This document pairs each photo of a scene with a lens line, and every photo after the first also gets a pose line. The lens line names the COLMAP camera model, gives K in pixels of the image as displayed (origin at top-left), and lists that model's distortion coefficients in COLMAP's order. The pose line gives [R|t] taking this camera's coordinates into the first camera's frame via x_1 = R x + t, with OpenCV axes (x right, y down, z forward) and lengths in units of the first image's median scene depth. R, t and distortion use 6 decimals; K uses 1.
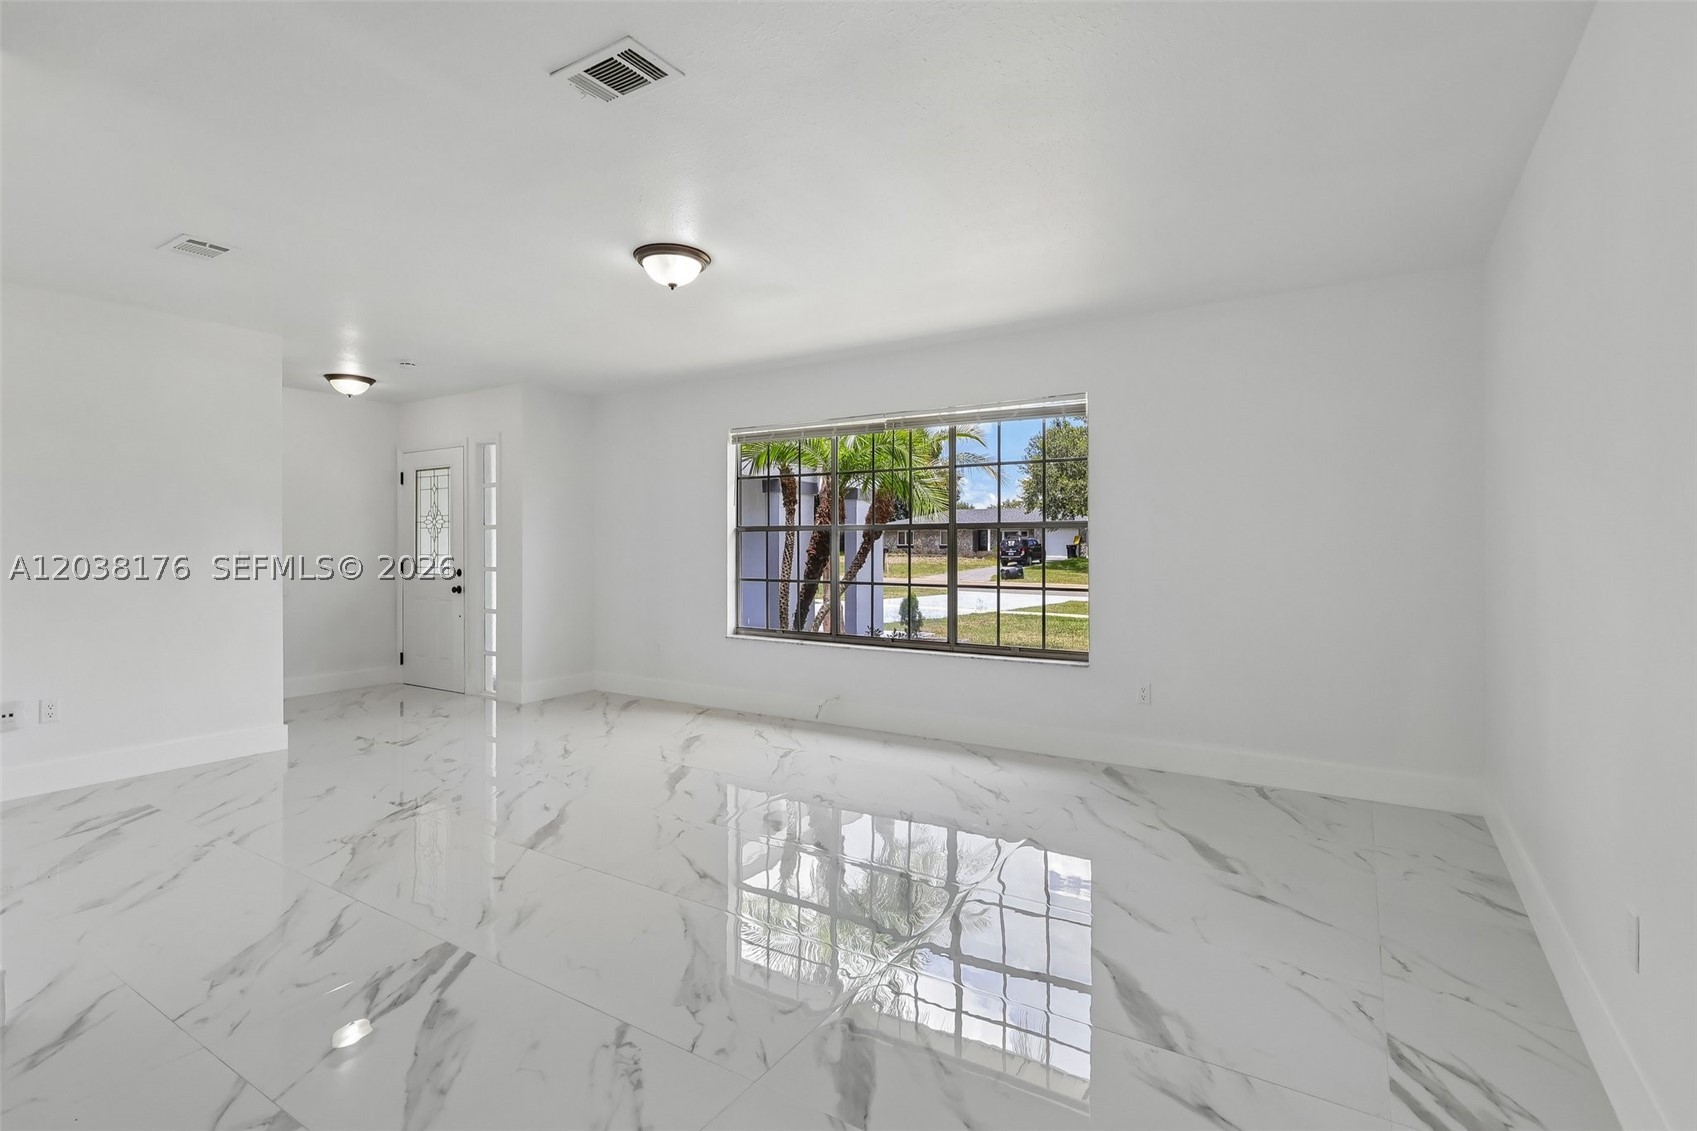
lens RADIAL K [[794.5, 0, 871.2], [0, 794.5, 542.0], [0, 0, 1]] dist [0.000507, 0.000360]
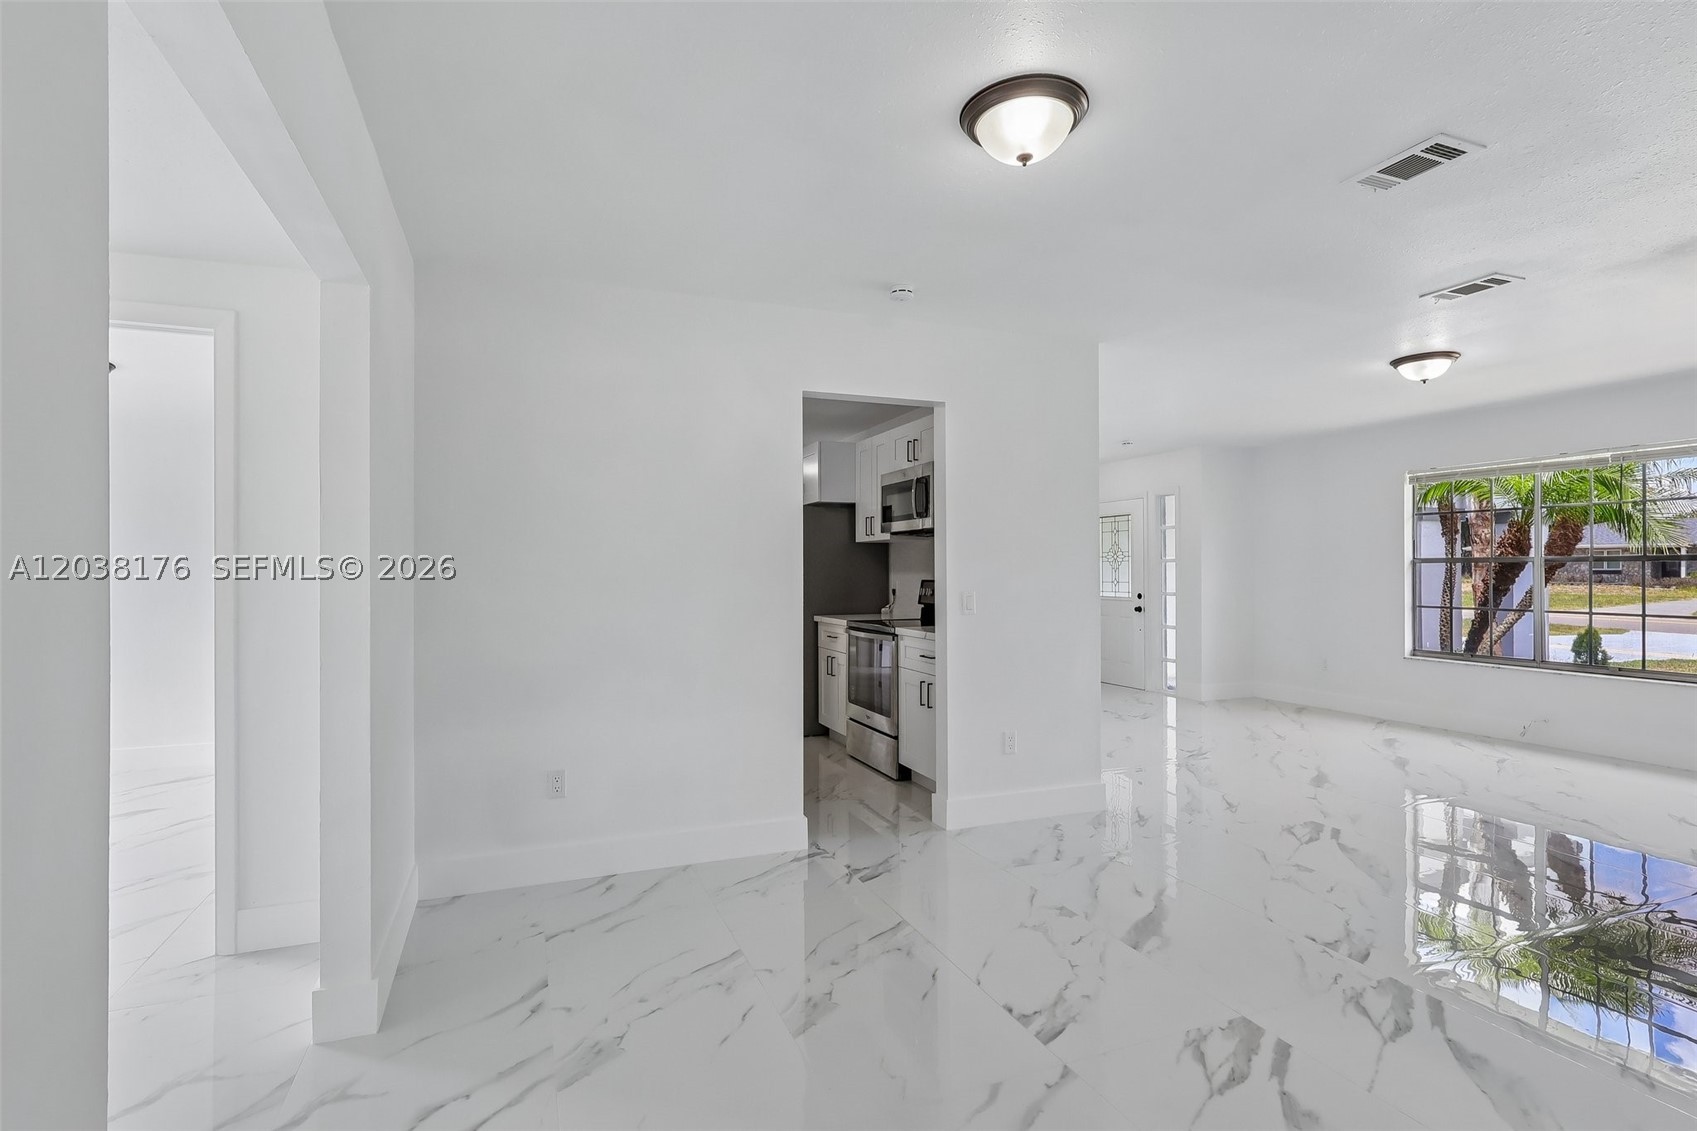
lens RADIAL K [[813.5, 0, 831.6], [0, 813.5, 564.3], [0, 0, 1]] dist [-0.003729, 0.000175]
pose [[0.792599, -0.008448, -0.609685, -0.124184], [0.006254, 0.999964, -0.005726, -0.009695], [0.609711, 0.000725, 0.792623, -0.394058]]
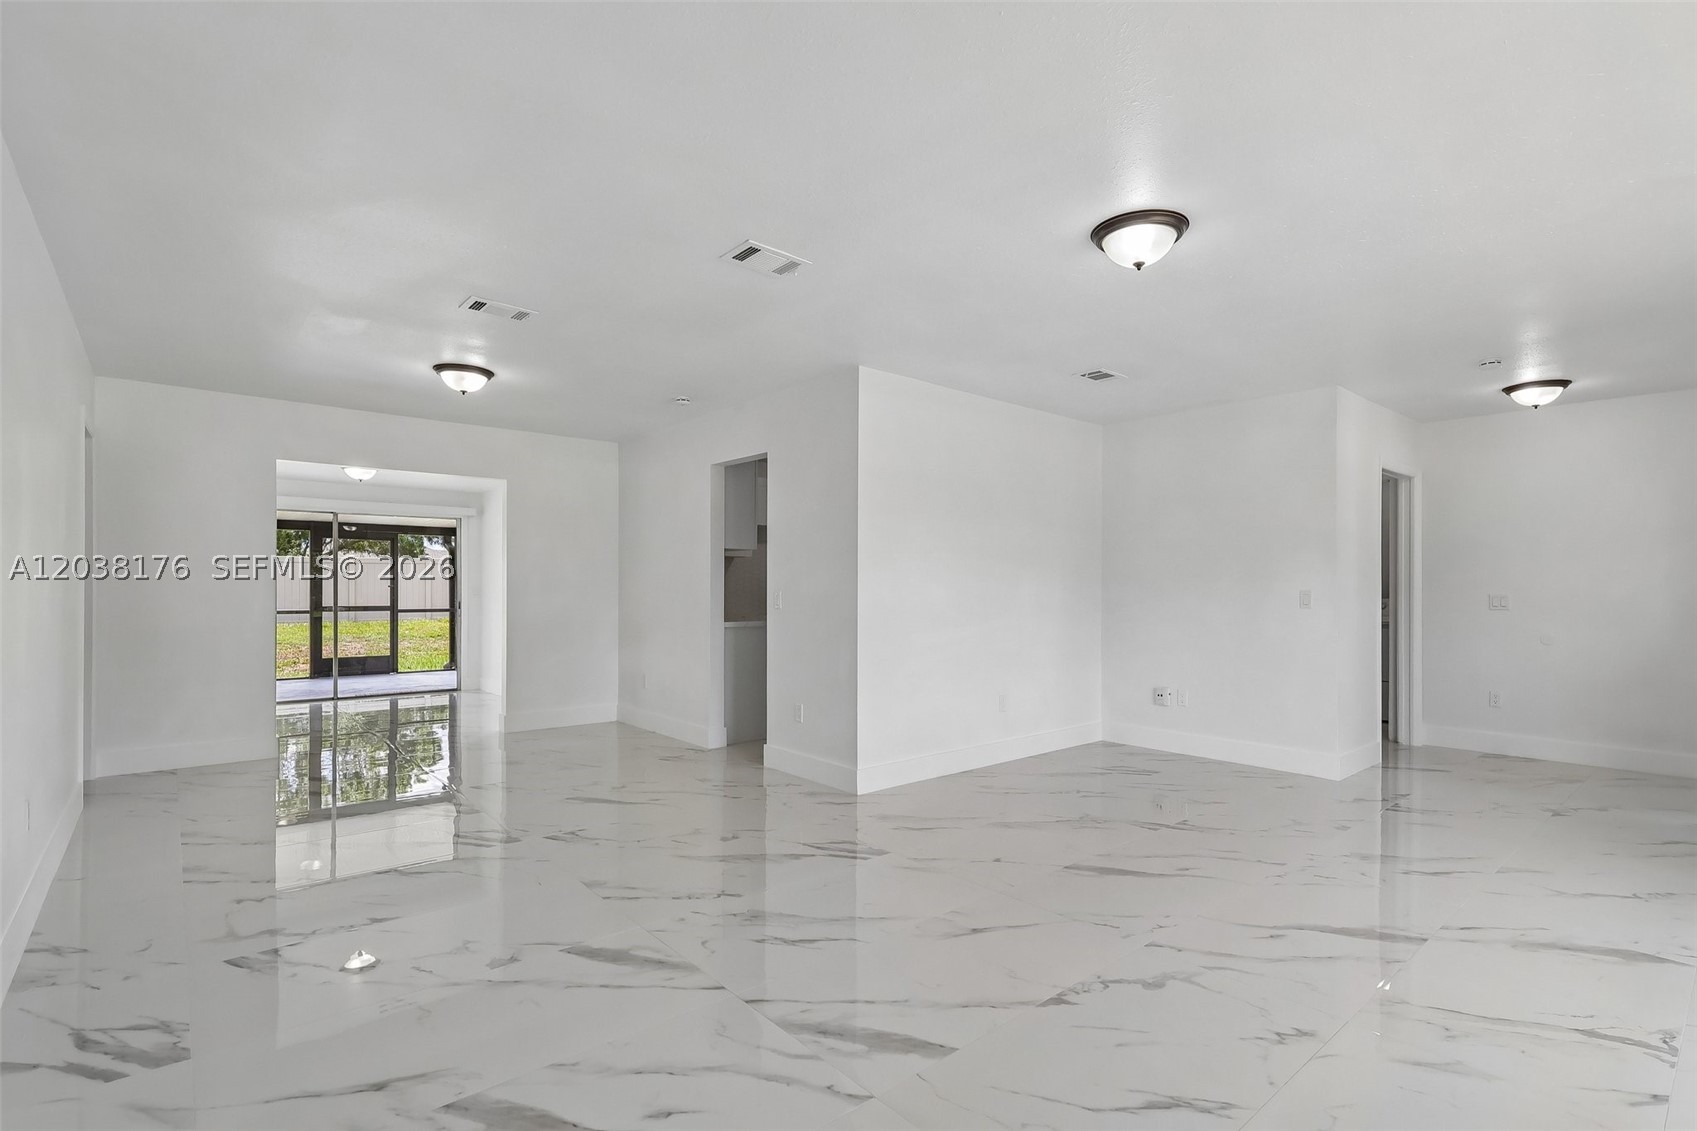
lens RADIAL K [[802.0, 0, 840.6], [0, 802.0, 585.2], [0, 0, 1]] dist [-0.002020, -0.000369]
pose [[-0.320191, -0.003589, -0.947346, 0.378381], [0.000246, 0.999992, -0.003871, 0.006777], [0.947353, -0.001473, -0.320188, 0.584362]]
